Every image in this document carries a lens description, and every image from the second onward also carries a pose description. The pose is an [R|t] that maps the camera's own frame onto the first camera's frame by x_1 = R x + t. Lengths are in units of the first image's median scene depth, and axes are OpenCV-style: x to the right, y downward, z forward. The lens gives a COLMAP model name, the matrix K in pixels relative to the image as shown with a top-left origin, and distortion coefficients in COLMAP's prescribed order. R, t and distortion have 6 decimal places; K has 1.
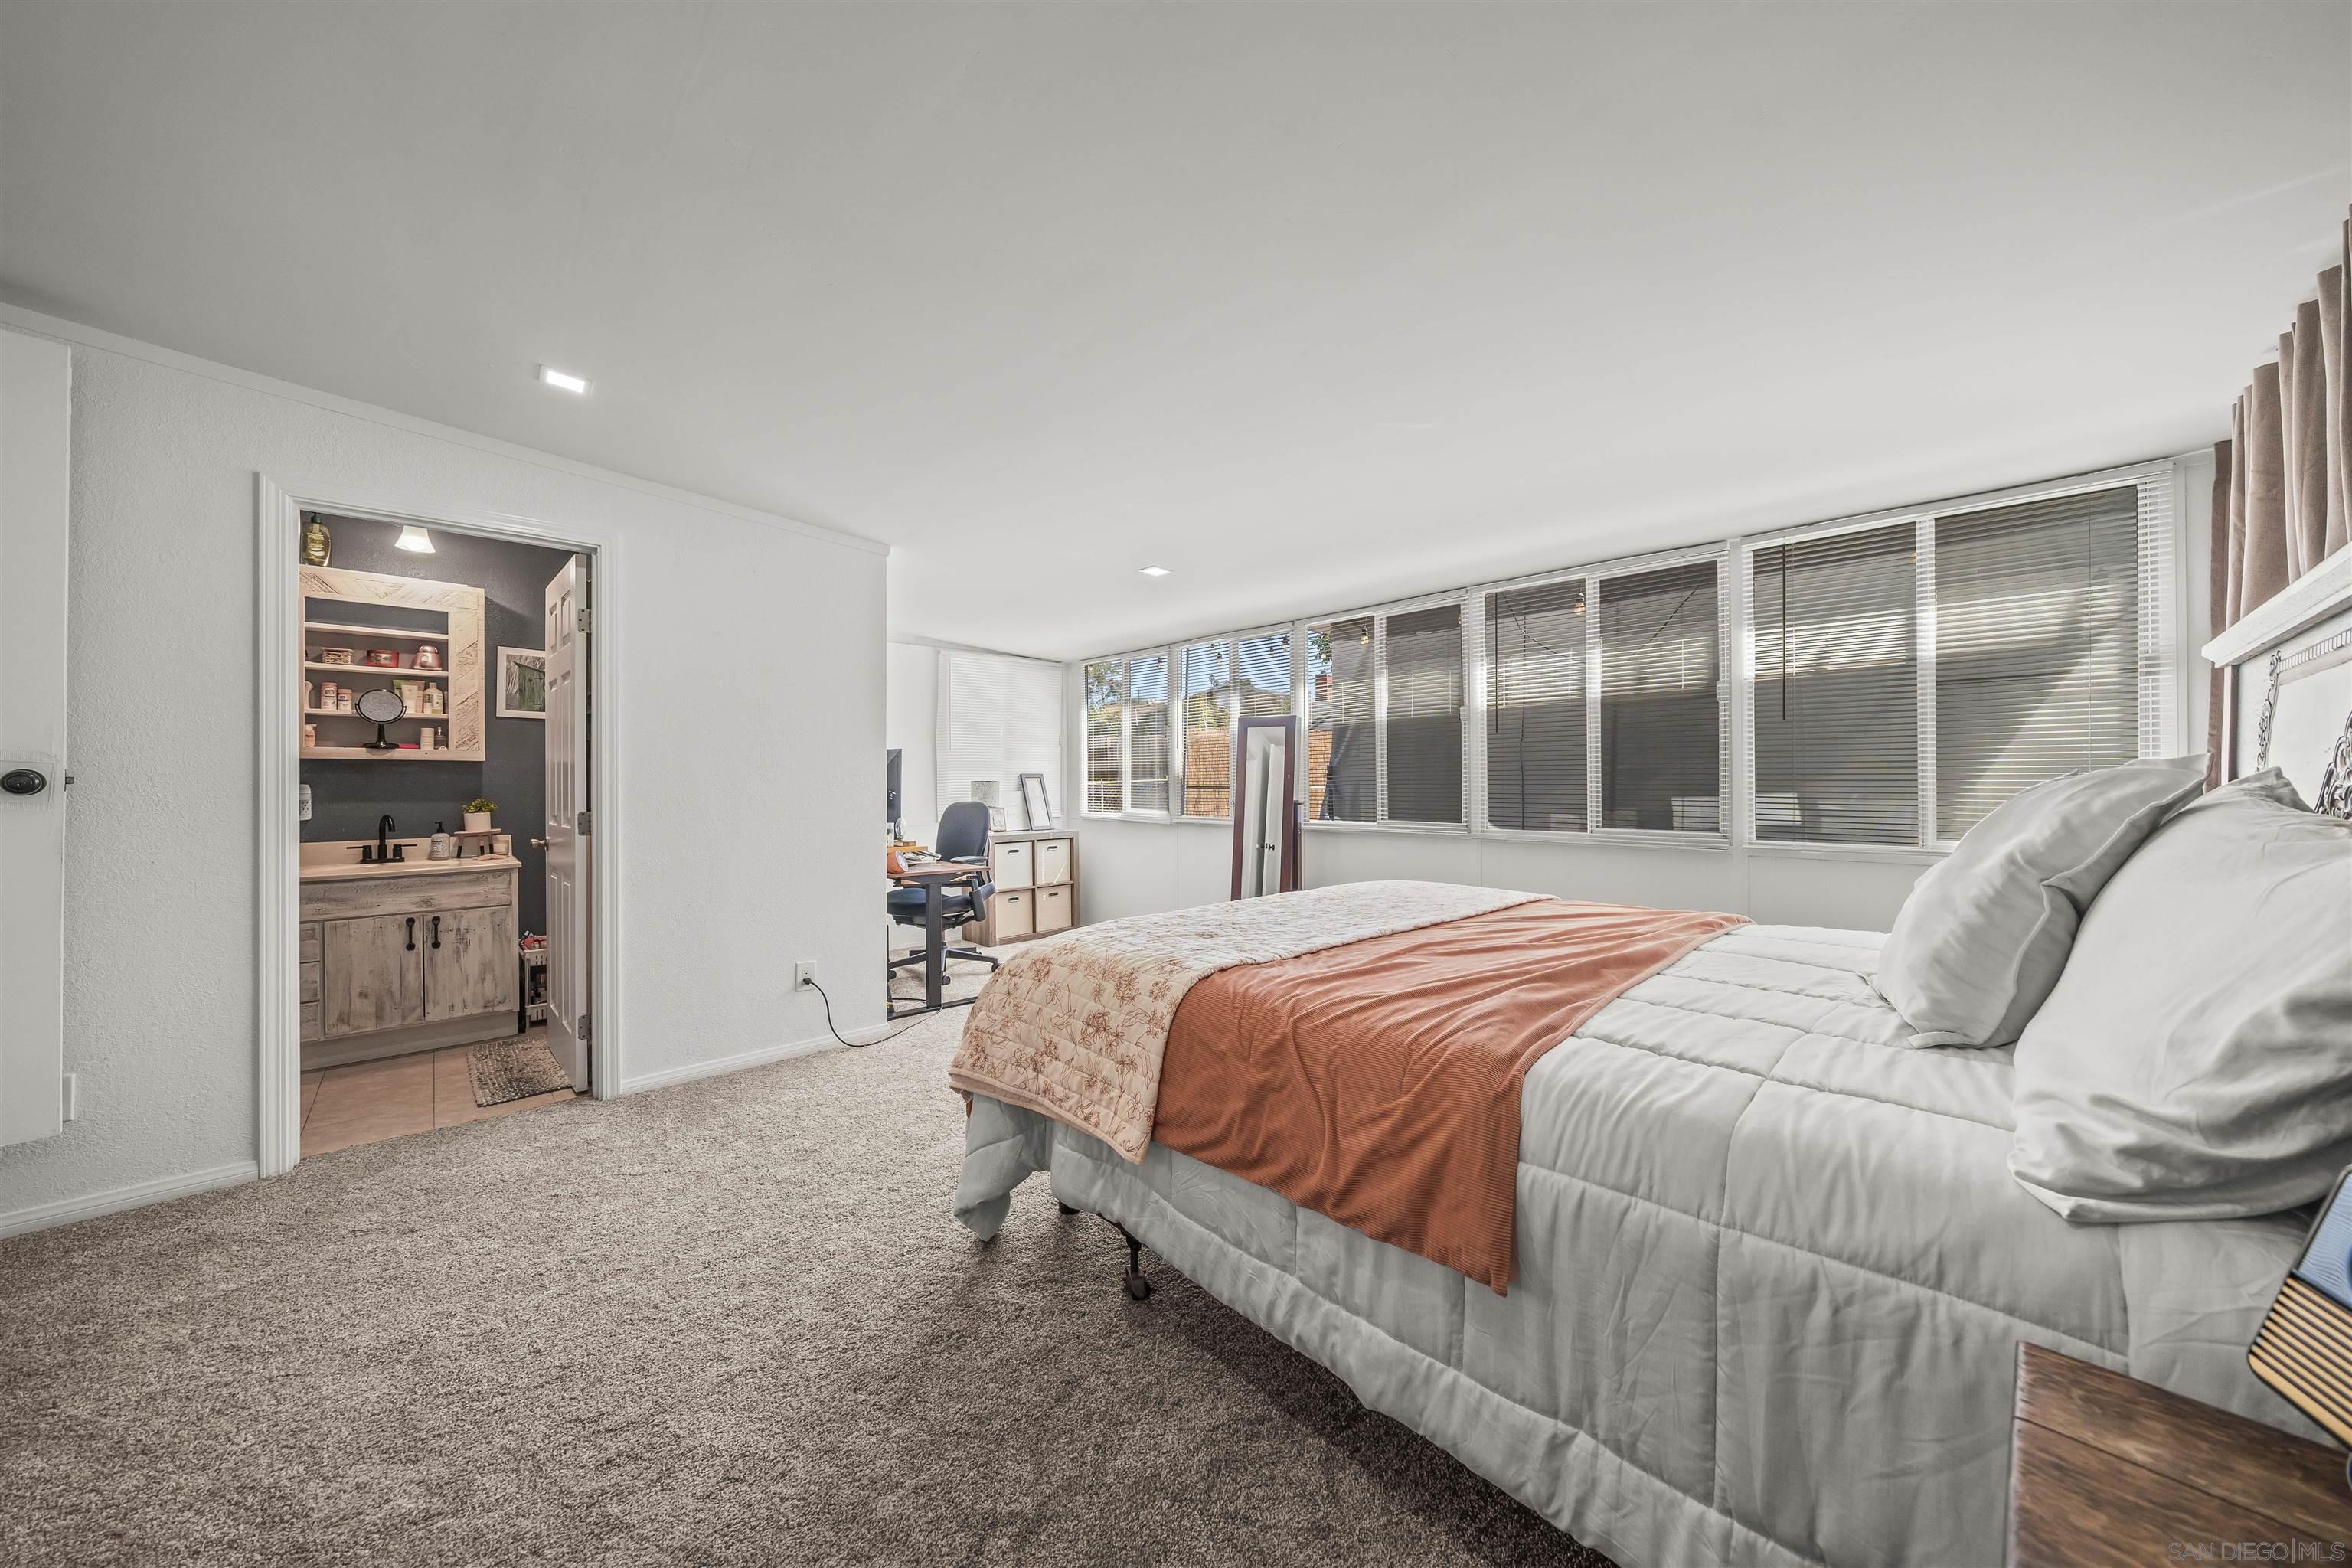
lens RADIAL K [[800.2, 0, 1193.9], [0, 800.2, 780.5], [0, 0, 1]] dist [-0.006534, 0.000071]
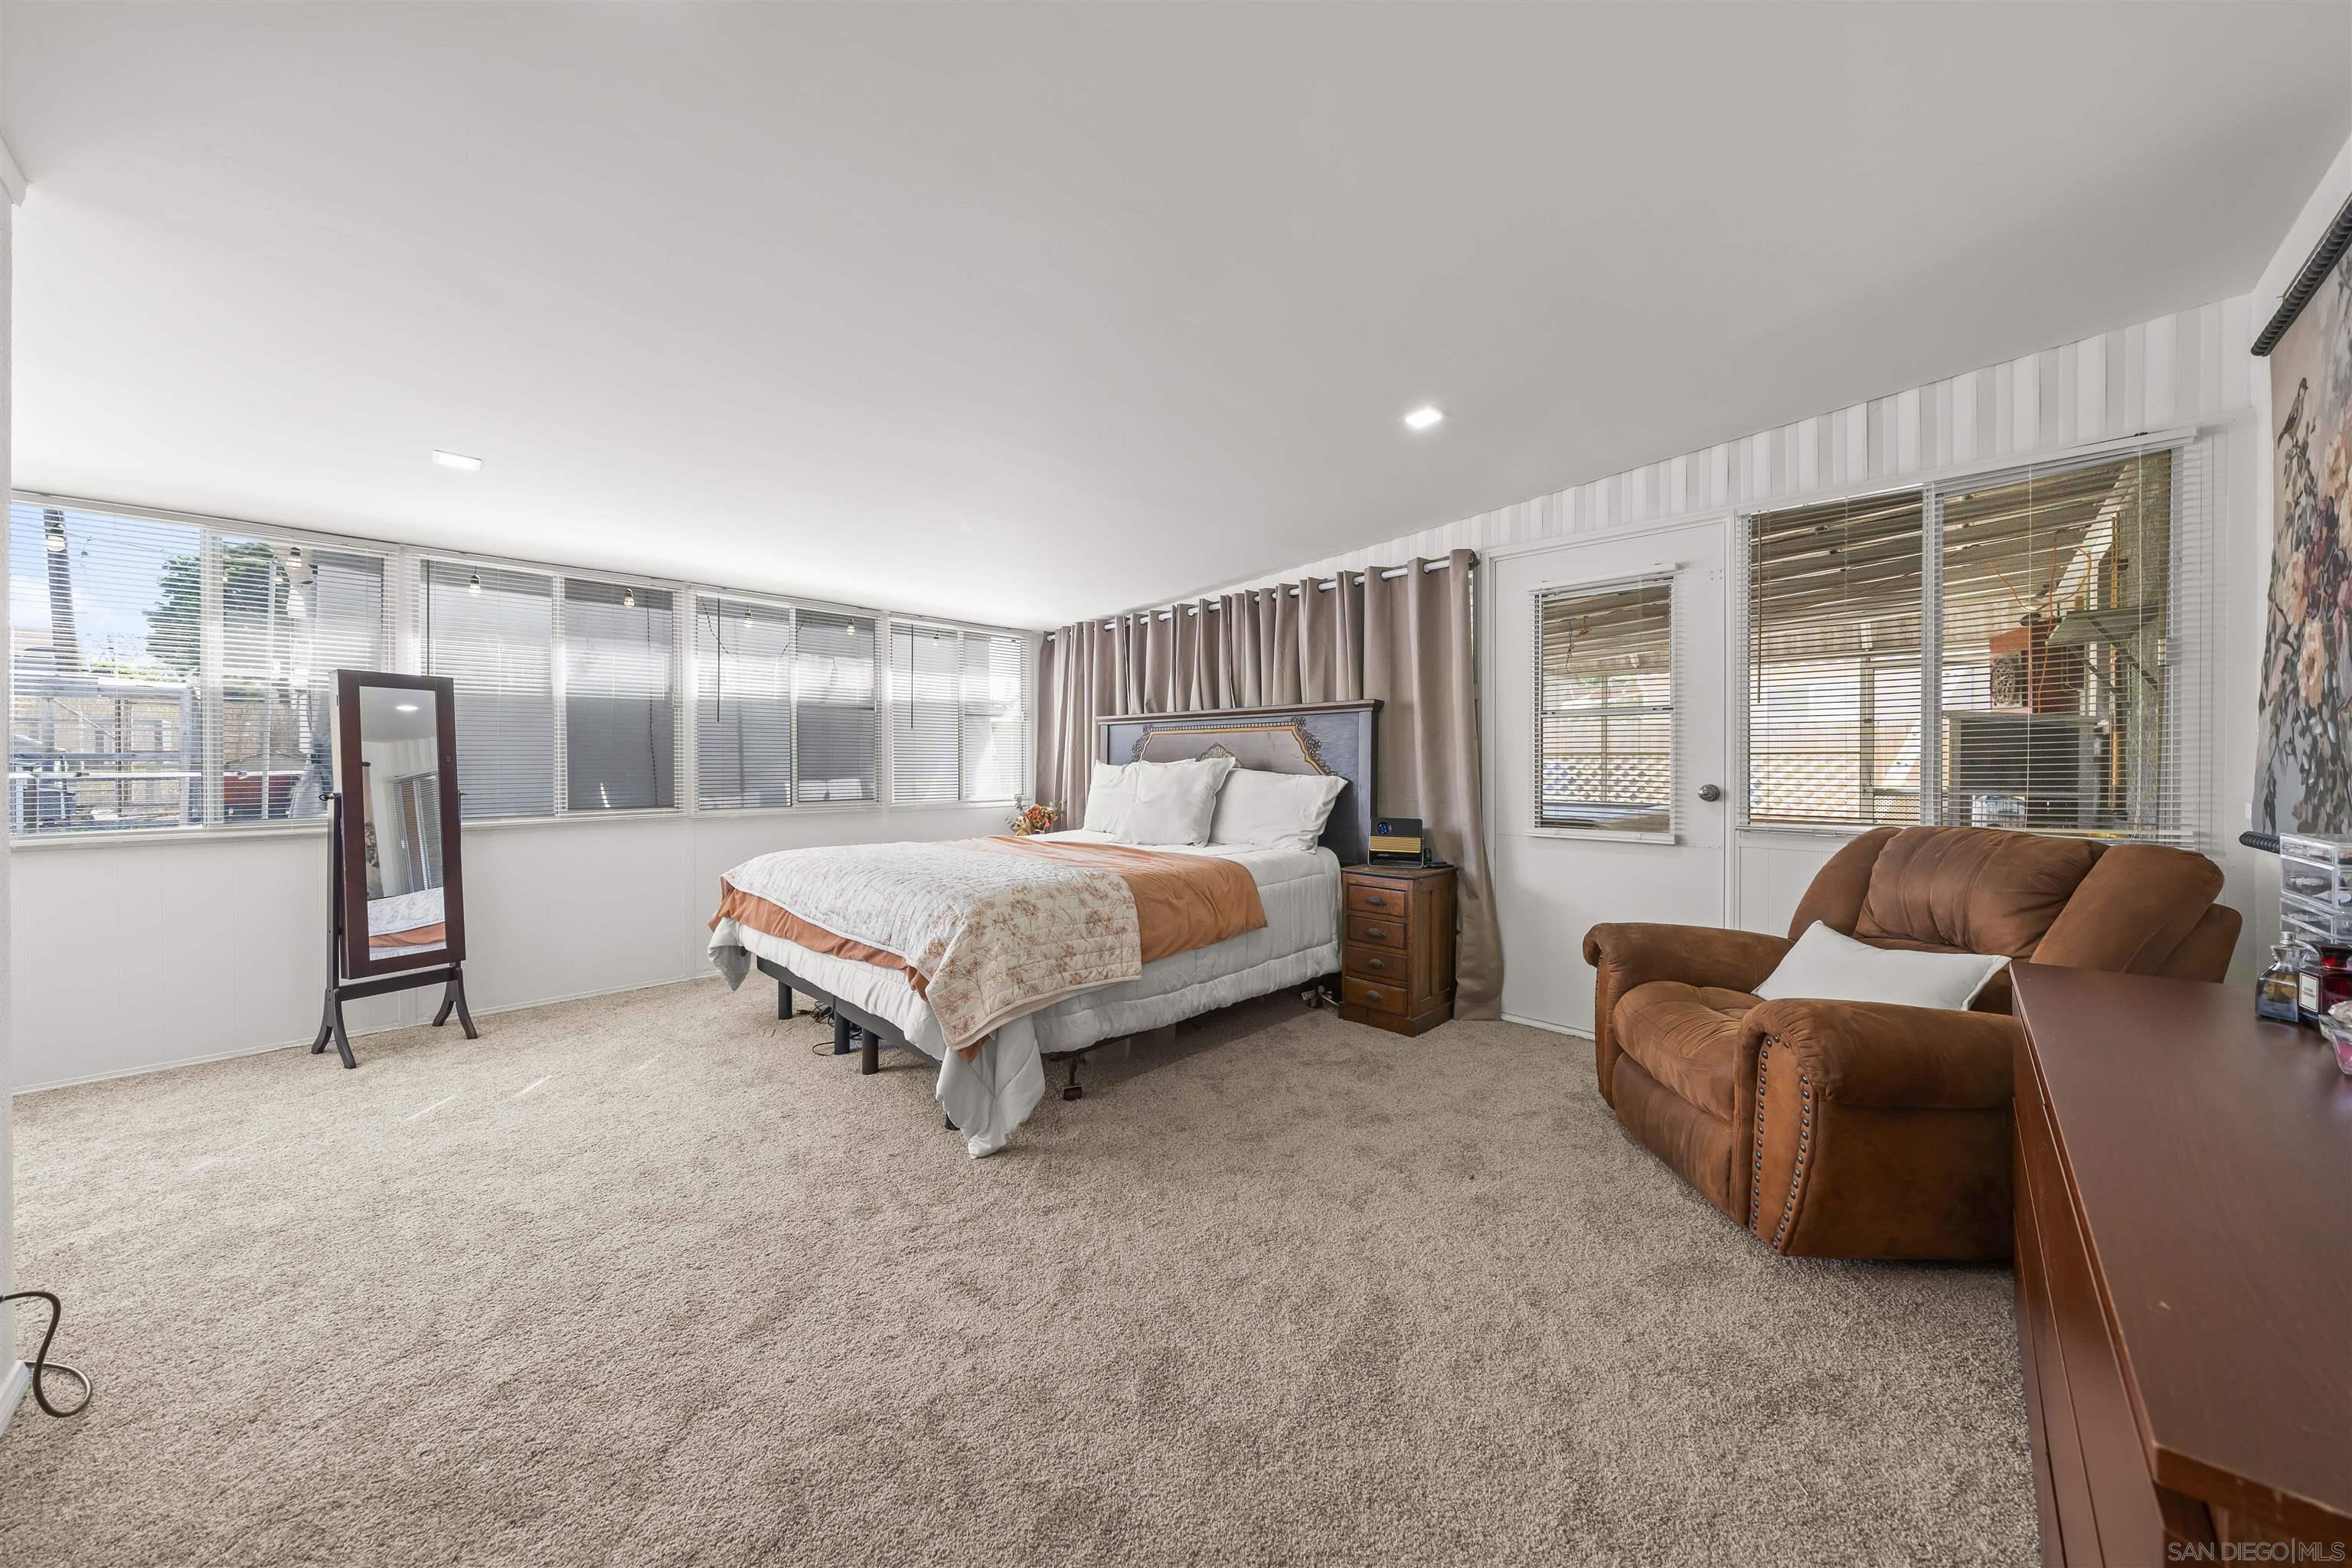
lens RADIAL K [[800.2, 0, 1186.8], [0, 800.2, 782.8], [0, 0, 1]] dist [-0.006534, 0.000071]
pose [[-0.033087, -0.017034, 0.999307, -1.646456], [0.001632, 0.999852, 0.017097, 0.013155], [-0.999451, 0.002196, -0.033054, 0.857805]]
